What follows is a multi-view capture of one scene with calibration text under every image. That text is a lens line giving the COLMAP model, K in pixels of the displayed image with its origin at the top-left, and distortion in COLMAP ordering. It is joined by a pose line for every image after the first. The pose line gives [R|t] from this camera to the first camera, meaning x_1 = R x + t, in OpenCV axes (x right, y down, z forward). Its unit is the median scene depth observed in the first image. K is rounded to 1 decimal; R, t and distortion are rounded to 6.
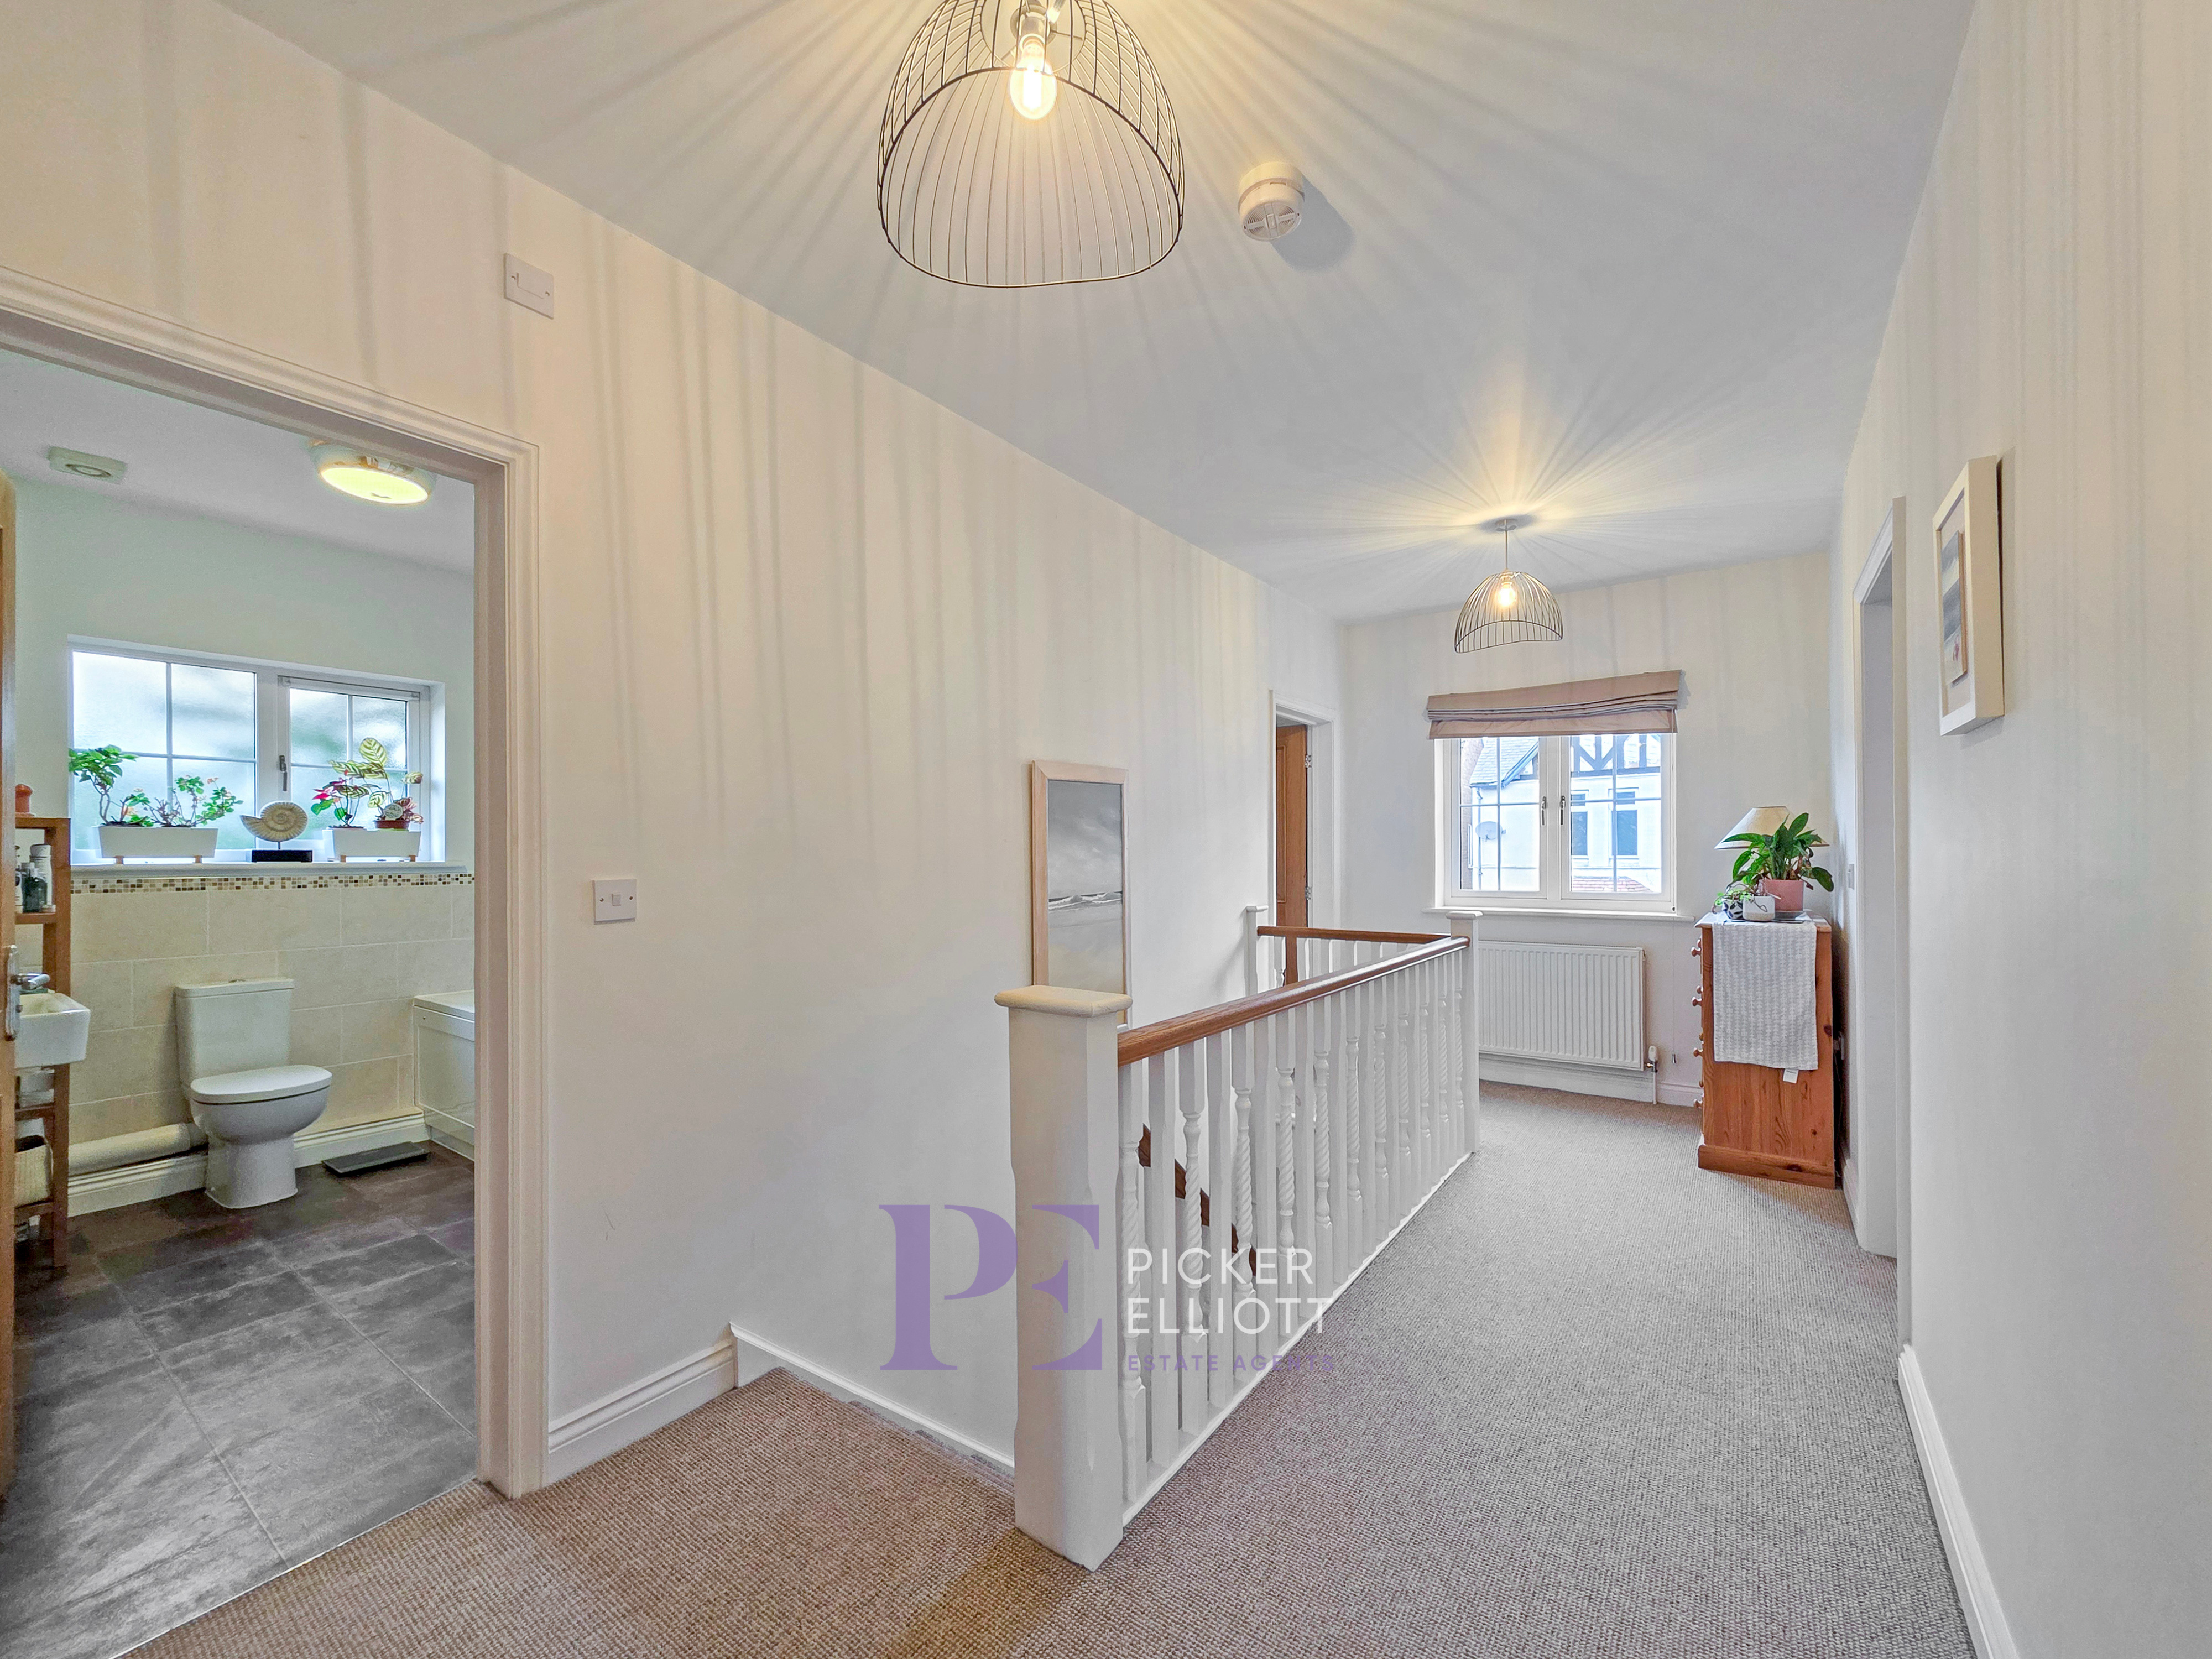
lens RADIAL K [[887.6, 0, 1107.1], [0, 887.6, 861.6], [0, 0, 1]] dist [-0.000480, -0.000495]
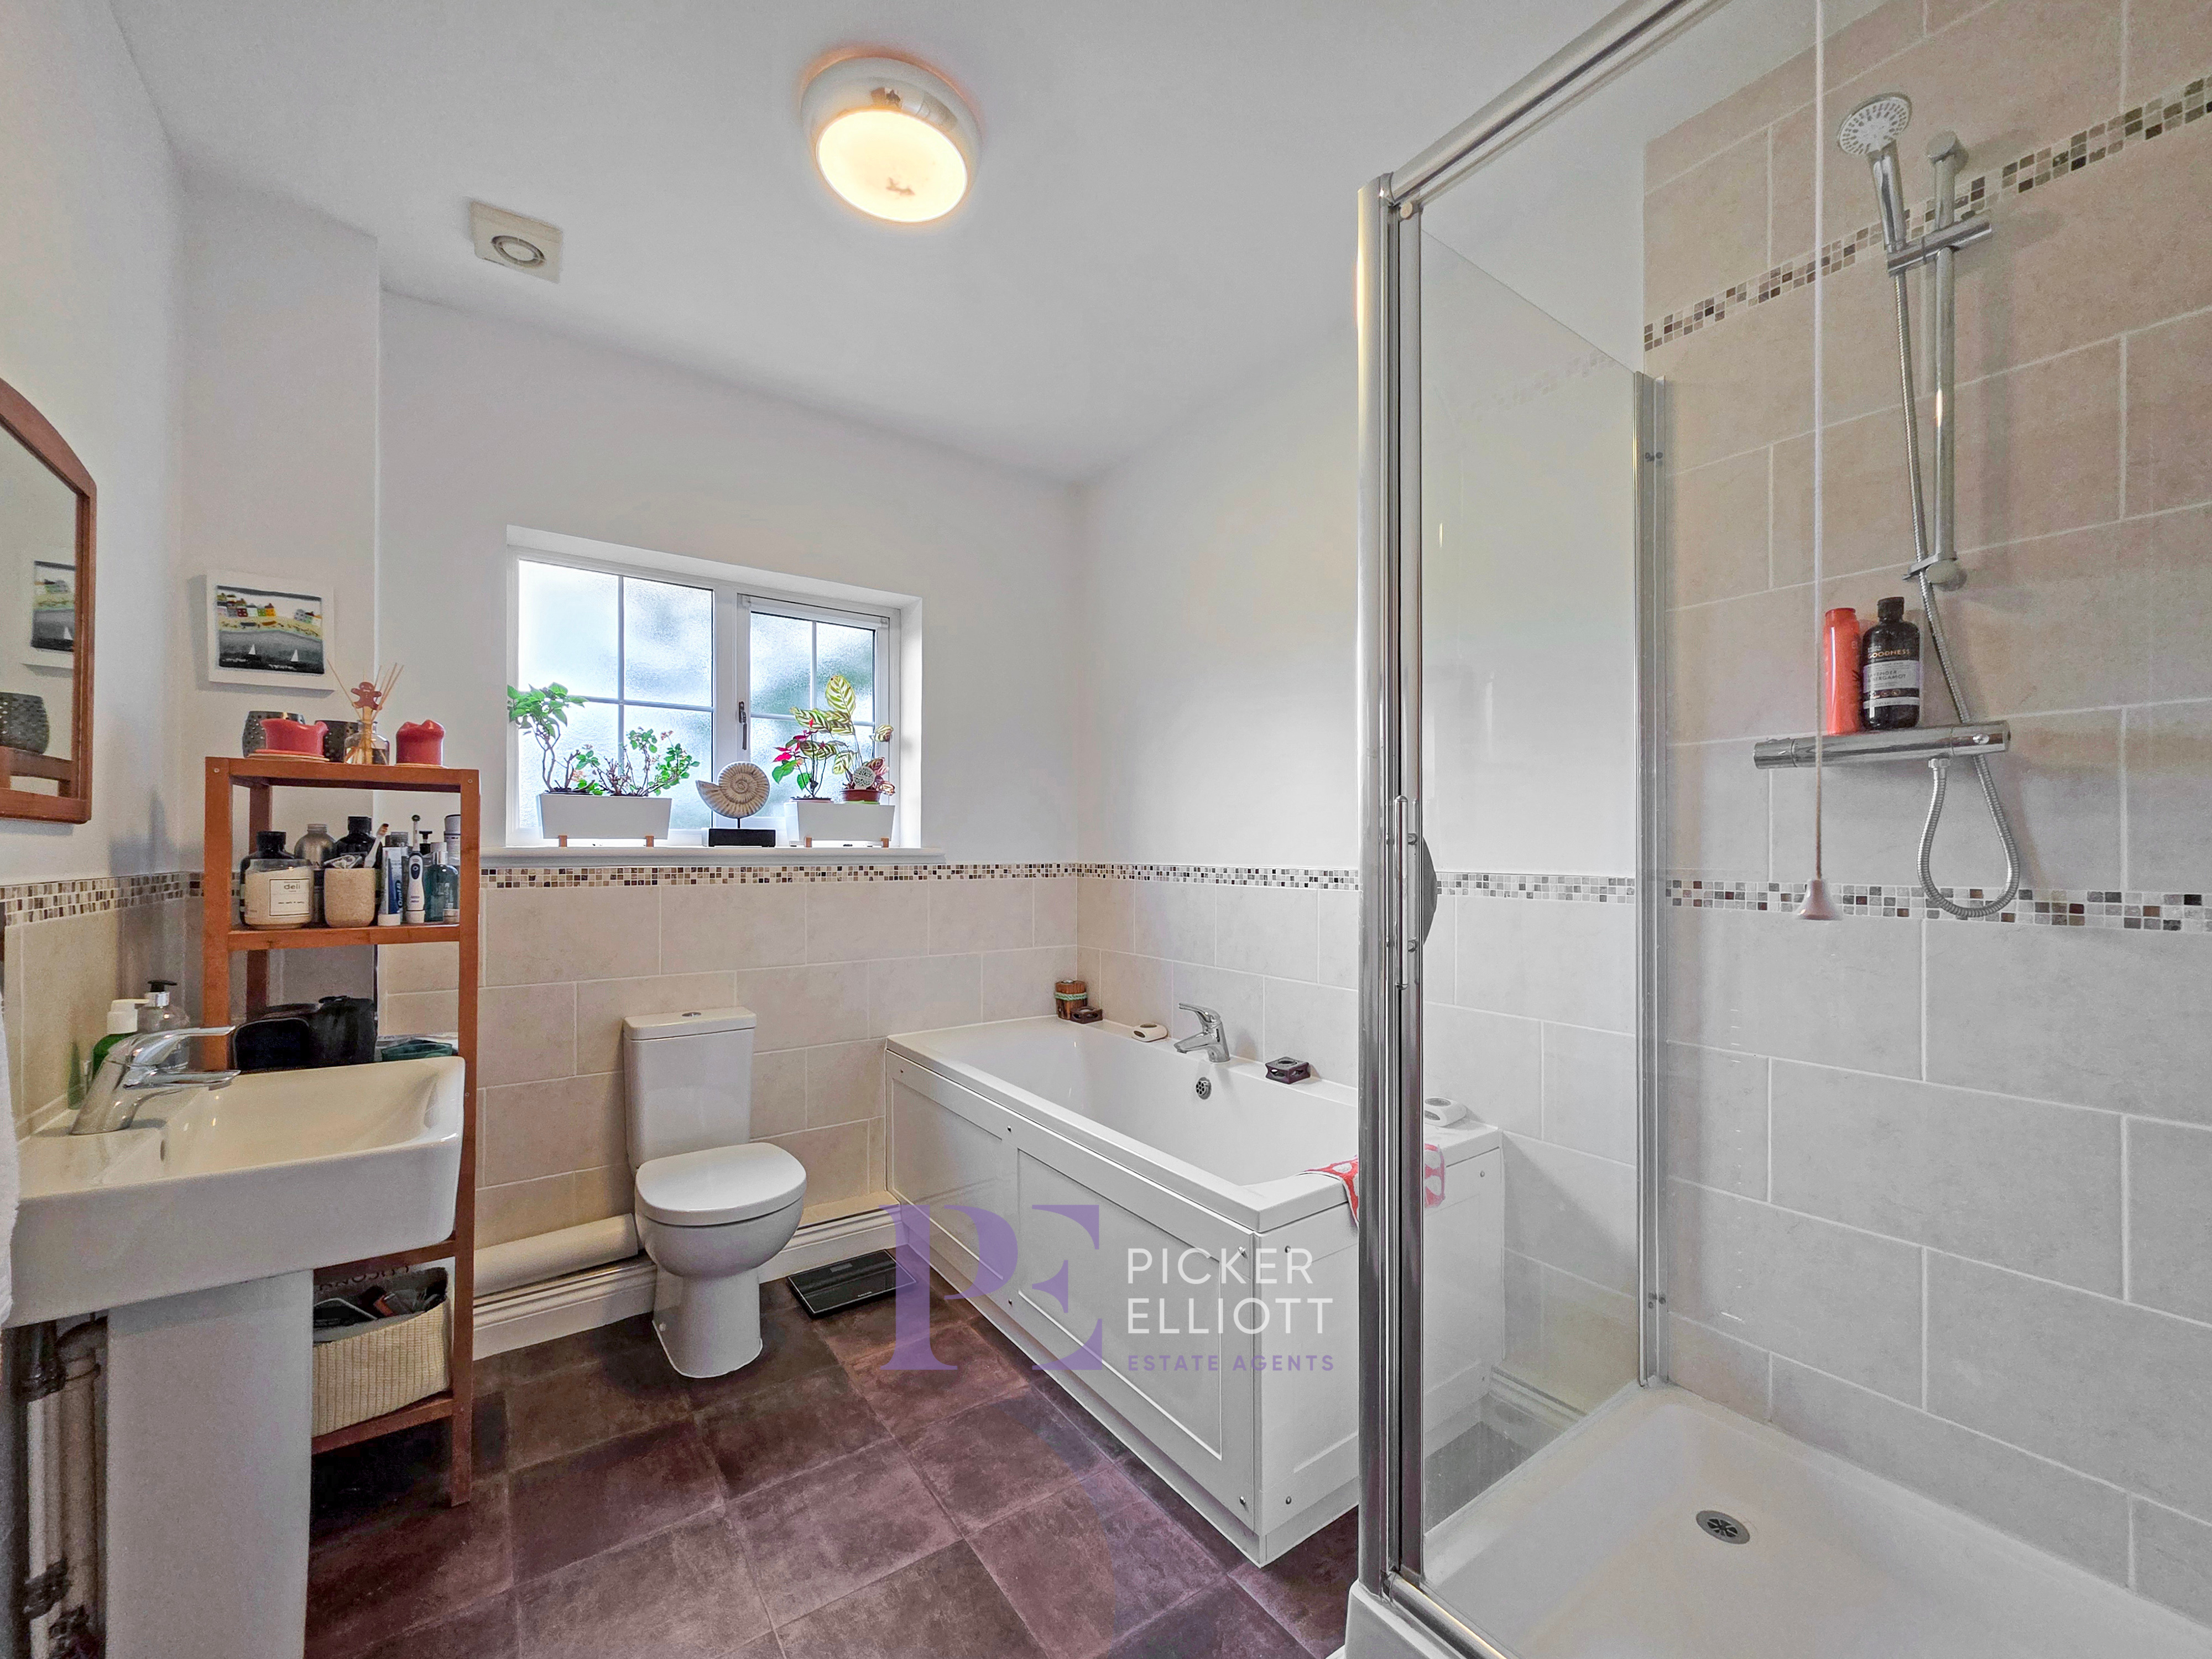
lens RADIAL K [[887.6, 0, 1107.1], [0, 887.6, 861.6], [0, 0, 1]] dist [-0.000480, -0.000495]
pose [[0.943669, 0.012587, -0.330651, -0.429513], [-0.009807, 0.999901, 0.010074, 0.002963], [0.330745, -0.006264, 0.943699, 0.435777]]
